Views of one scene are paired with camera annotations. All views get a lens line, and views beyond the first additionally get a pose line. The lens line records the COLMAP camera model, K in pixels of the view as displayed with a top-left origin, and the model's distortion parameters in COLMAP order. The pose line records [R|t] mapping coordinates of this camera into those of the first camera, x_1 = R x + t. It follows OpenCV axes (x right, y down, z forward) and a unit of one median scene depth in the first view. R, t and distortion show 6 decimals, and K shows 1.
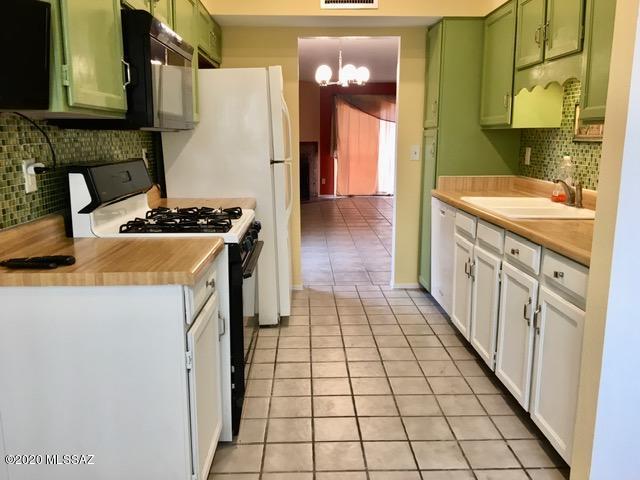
lens RADIAL K [[535.0, 0, 321.4], [0, 535.0, 240.2], [0, 0, 1]] dist [0.086282, -0.141747]
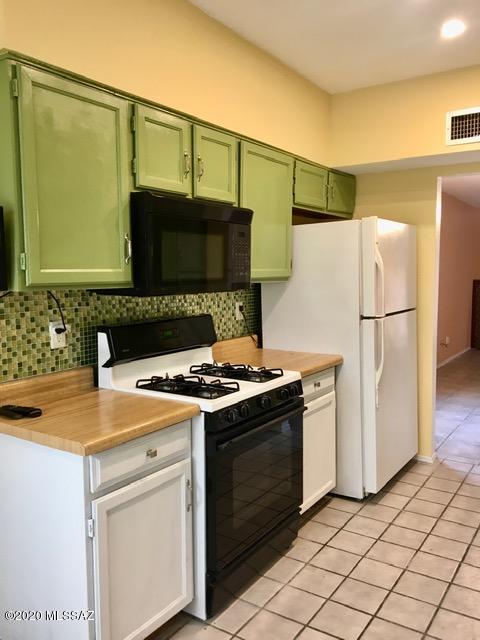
lens RADIAL K [[535.0, 0, 241.8], [0, 535.0, 320.9], [0, 0, 1]] dist [0.086282, -0.141747]
pose [[0.813483, 0.048409, -0.579570, 0.441608], [-0.101132, 0.993122, -0.058998, -0.106823], [0.572728, 0.106607, 0.812784, 0.224085]]
